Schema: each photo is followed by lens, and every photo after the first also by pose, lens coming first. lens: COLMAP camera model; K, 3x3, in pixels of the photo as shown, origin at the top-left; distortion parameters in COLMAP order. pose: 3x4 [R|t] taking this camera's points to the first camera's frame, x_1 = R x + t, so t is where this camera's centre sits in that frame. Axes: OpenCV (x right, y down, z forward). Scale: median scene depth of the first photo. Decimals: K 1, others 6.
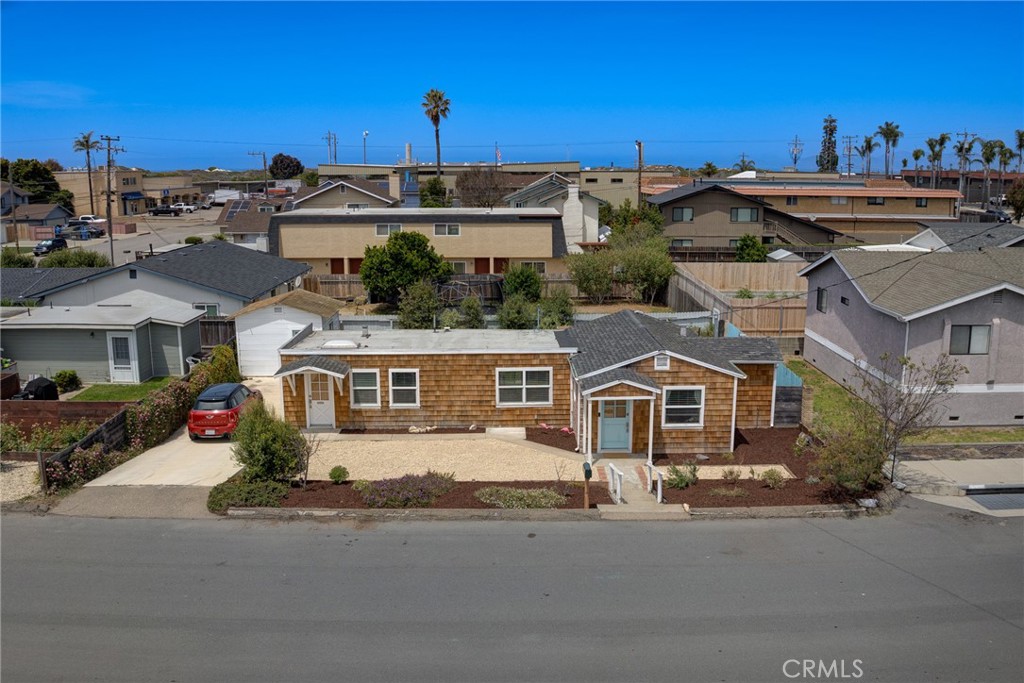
lens RADIAL K [[851.8, 0, 518.6], [0, 851.8, 337.1], [0, 0, 1]] dist [-0.097465, -0.028051]
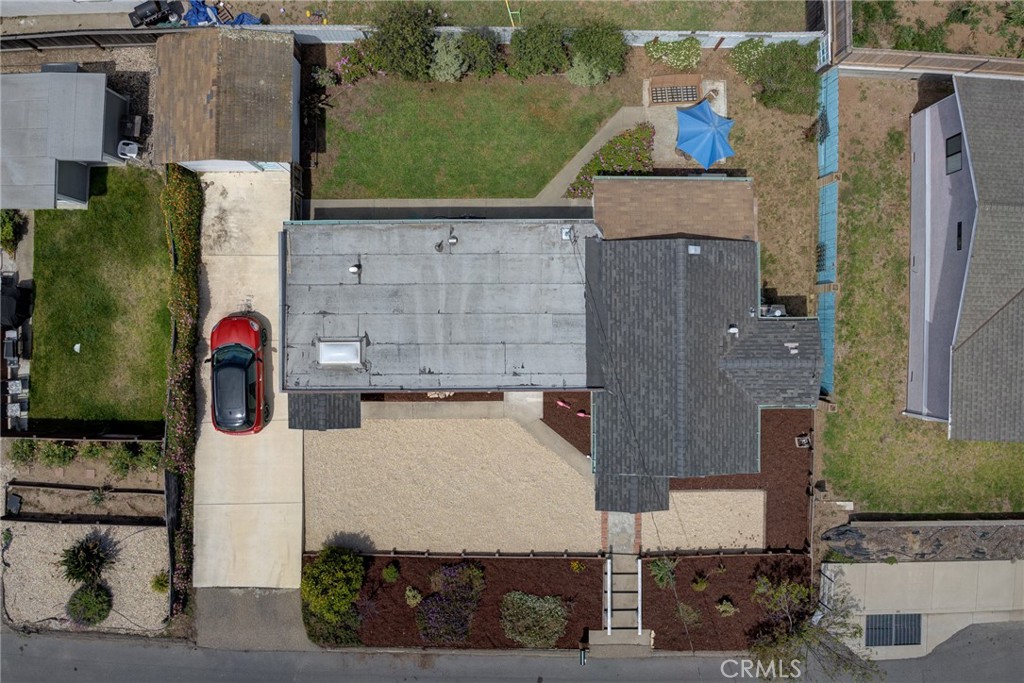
lens RADIAL K [[851.8, 0, 513.1], [0, 851.8, 340.3], [0, 0, 1]] dist [-0.097465, -0.028051]
pose [[0.999792, 0.017846, 0.009902, -0.038169], [-0.013155, 0.192562, 0.981197, -0.890577], [0.015603, -0.981123, 0.192756, 0.863349]]
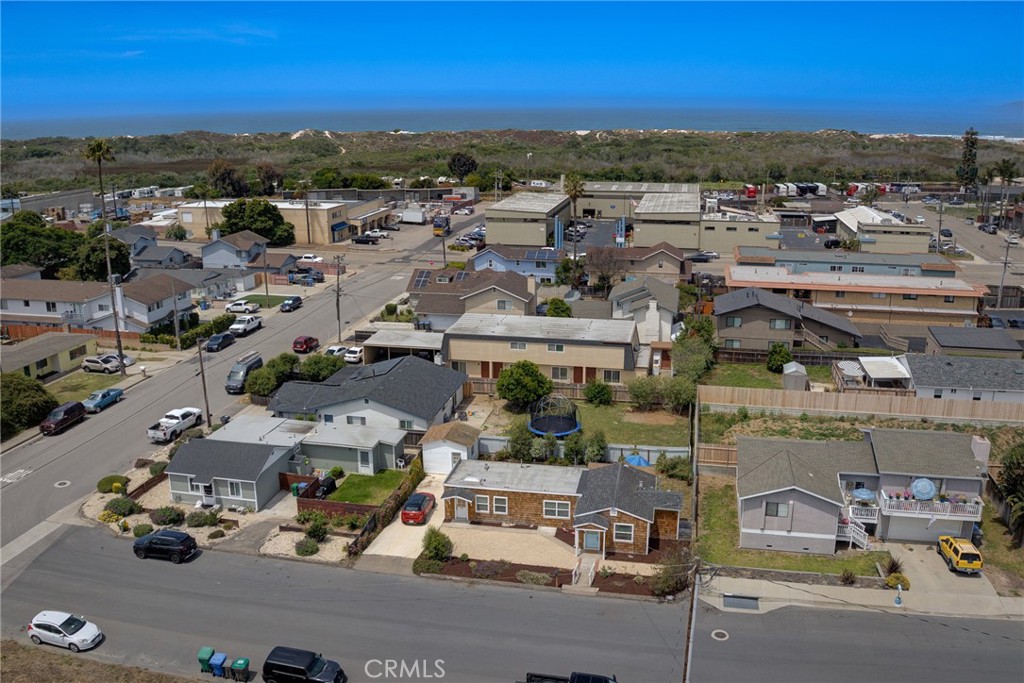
lens RADIAL K [[851.8, 0, 515.9], [0, 851.8, 340.7], [0, 0, 1]] dist [-0.097465, -0.028051]
pose [[0.978431, 0.051456, -0.200062, 0.301839], [-0.036503, 0.996306, 0.077727, -0.509328], [0.203322, -0.068748, 0.976695, -1.016174]]
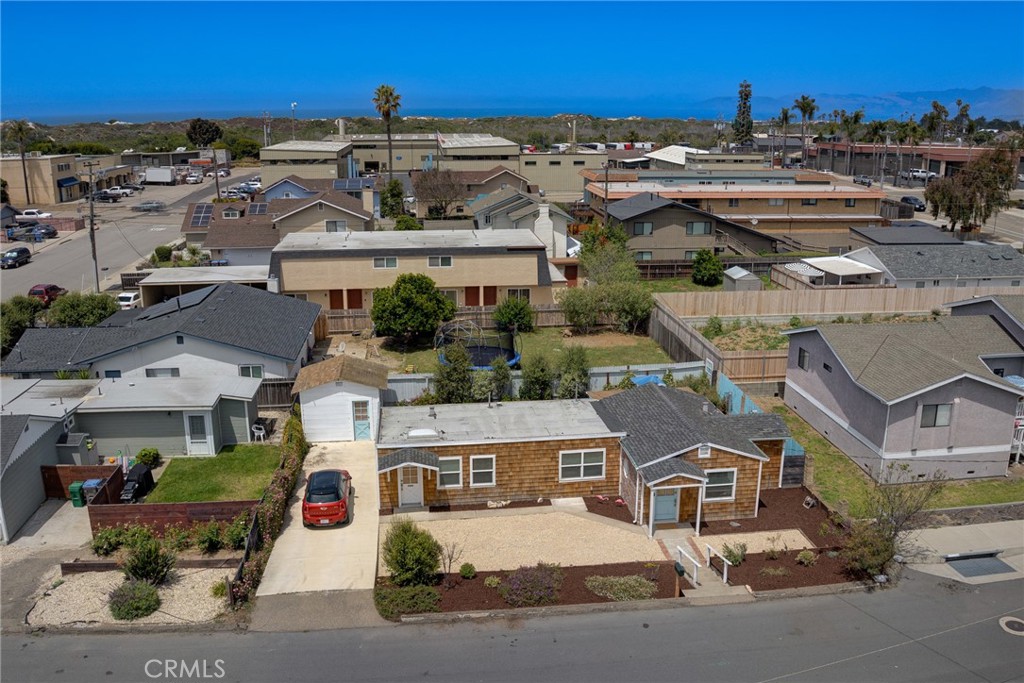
lens RADIAL K [[851.8, 0, 518.3], [0, 851.8, 336.8], [0, 0, 1]] dist [-0.097465, -0.028051]
pose [[0.993947, -0.026211, 0.106685, -0.205212], [0.019062, 0.997538, 0.067486, -0.203598], [-0.108191, -0.065044, 0.992000, -0.164497]]
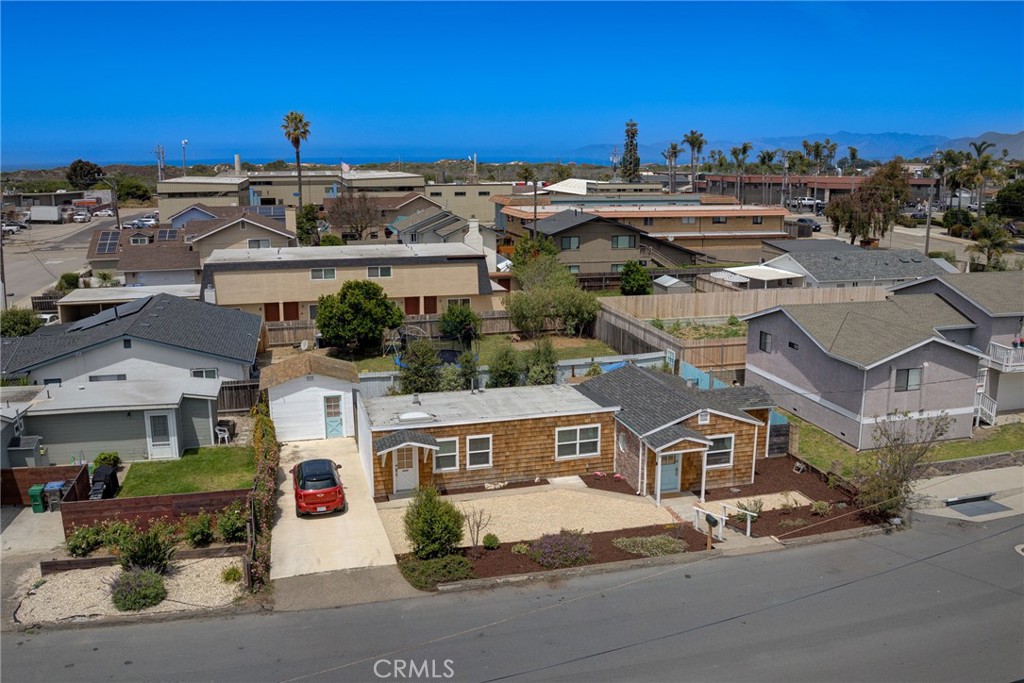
lens RADIAL K [[851.8, 0, 518.7], [0, 851.8, 337.7], [0, 0, 1]] dist [-0.097465, -0.028051]
pose [[0.968693, -0.050190, 0.243134, -0.352292], [0.047243, 0.998722, 0.017938, -0.111135], [-0.243724, -0.005890, 0.969827, -0.125109]]
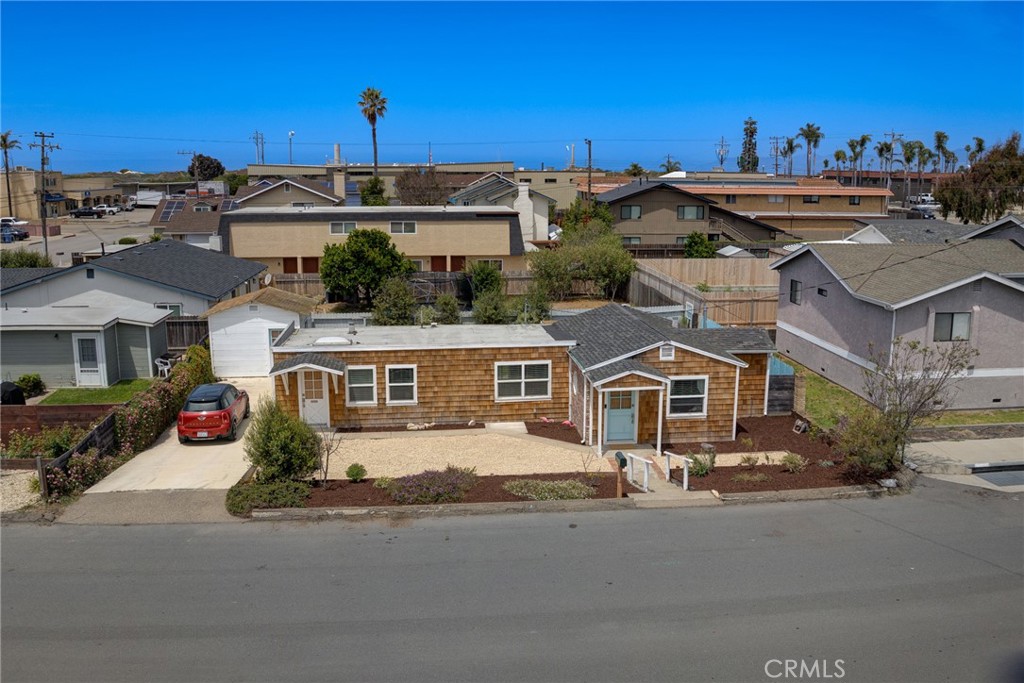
lens RADIAL K [[851.8, 0, 518.7], [0, 851.8, 336.8], [0, 0, 1]] dist [-0.097465, -0.028051]
pose [[0.995403, -0.015097, 0.094578, -0.091344], [0.015381, 0.999879, -0.002273, 0.009189], [-0.094533, 0.003718, 0.995515, 0.012263]]
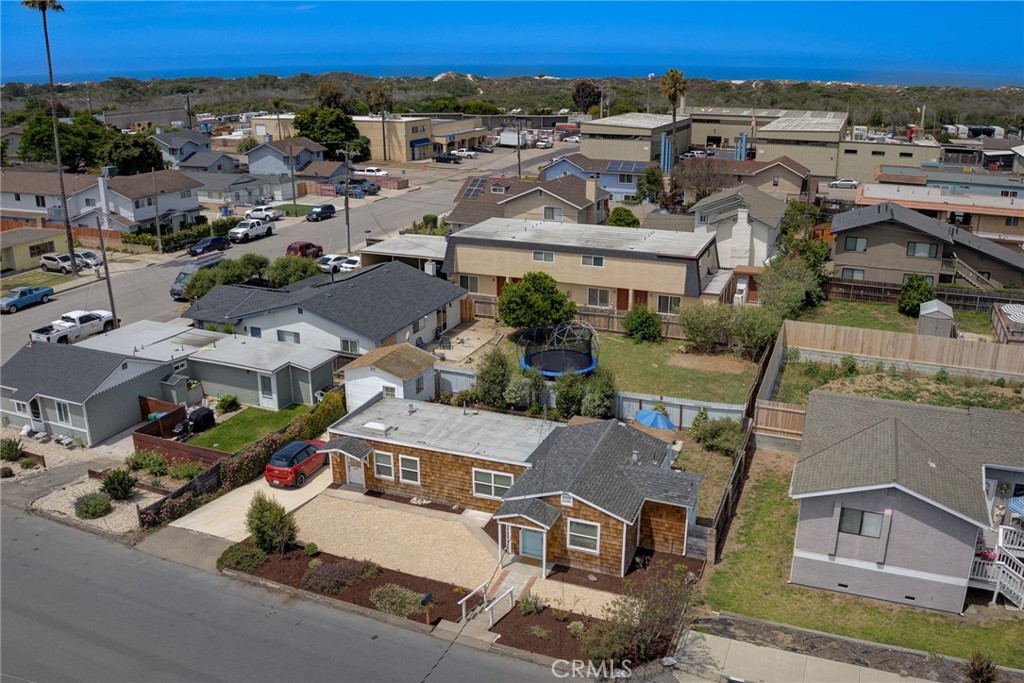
lens RADIAL K [[851.8, 0, 516.8], [0, 851.8, 336.6], [0, 0, 1]] dist [-0.097465, -0.028051]
pose [[0.924674, 0.118162, -0.361962, 0.473071], [-0.075757, 0.988716, 0.129236, -0.328129], [0.373148, -0.092080, 0.923191, -0.142303]]
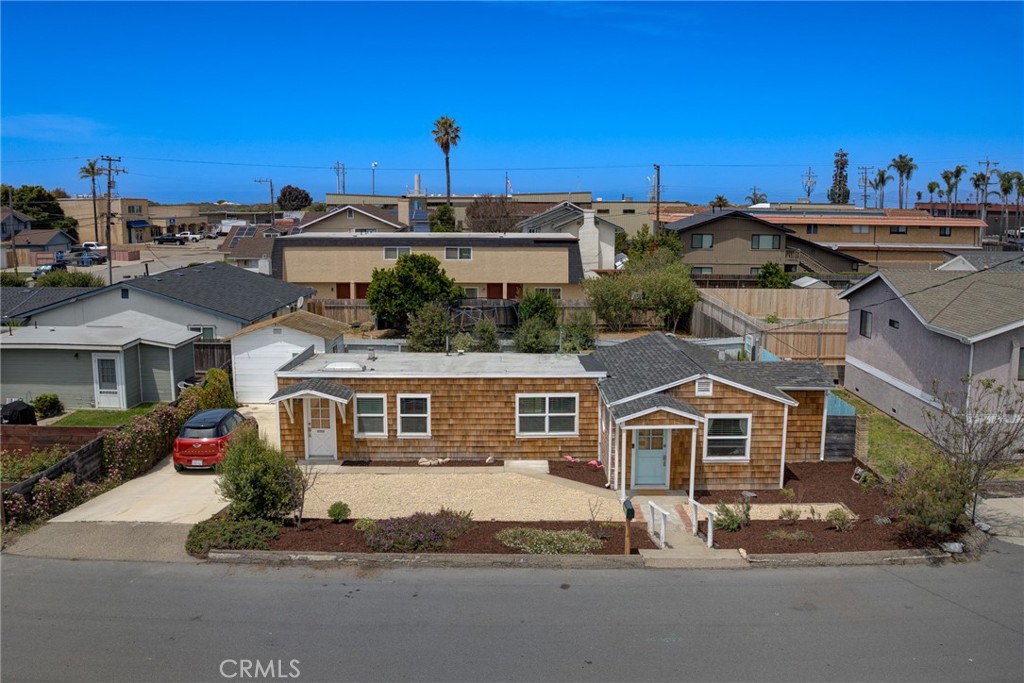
lens RADIAL K [[851.8, 0, 518.4], [0, 851.8, 336.5], [0, 0, 1]] dist [-0.097465, -0.028051]
pose [[0.999952, 0.005642, -0.007956, -0.017043], [-0.005975, 0.999080, -0.042472, 0.013805], [0.007709, 0.042518, 0.999066, 0.097496]]
